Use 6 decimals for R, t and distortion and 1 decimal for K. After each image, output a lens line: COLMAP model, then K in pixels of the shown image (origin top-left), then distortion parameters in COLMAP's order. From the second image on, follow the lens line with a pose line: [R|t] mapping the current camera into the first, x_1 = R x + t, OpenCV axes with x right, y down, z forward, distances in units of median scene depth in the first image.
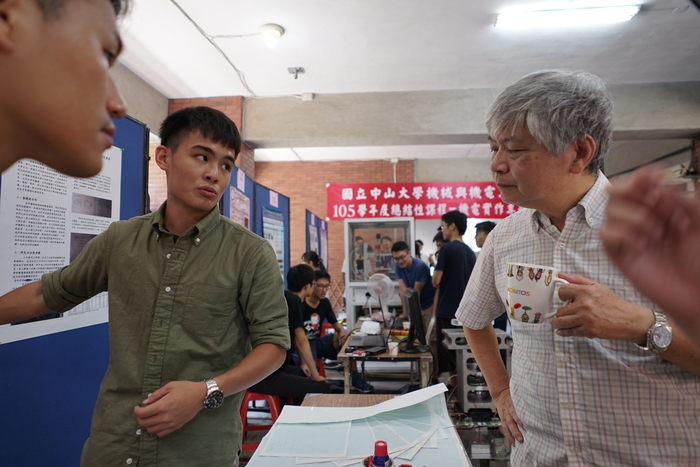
lens RADIAL K [[405.8, 0, 350.0], [0, 405.8, 233.5], [0, 0, 1]] dist [-0.021721, 0.002415]
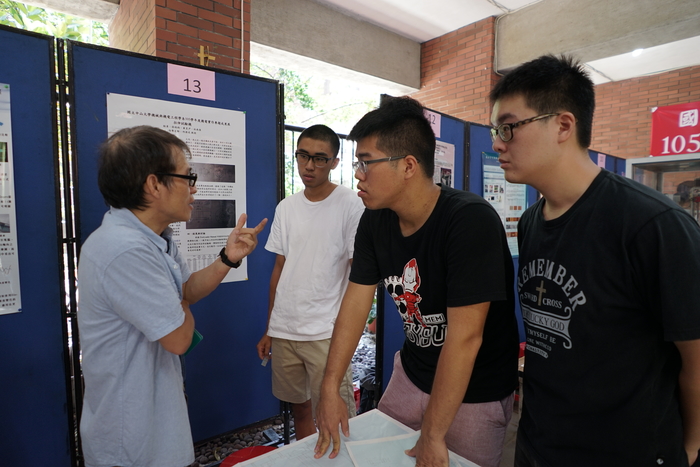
lens RADIAL K [[405.8, 0, 350.0], [0, 405.8, 233.5], [0, 0, 1]] dist [-0.021721, 0.002415]
pose [[0.702578, 0.055345, -0.709451, 0.130948], [0.037823, 0.992657, 0.114895, -0.006367], [0.710600, -0.107557, 0.695326, 0.176443]]
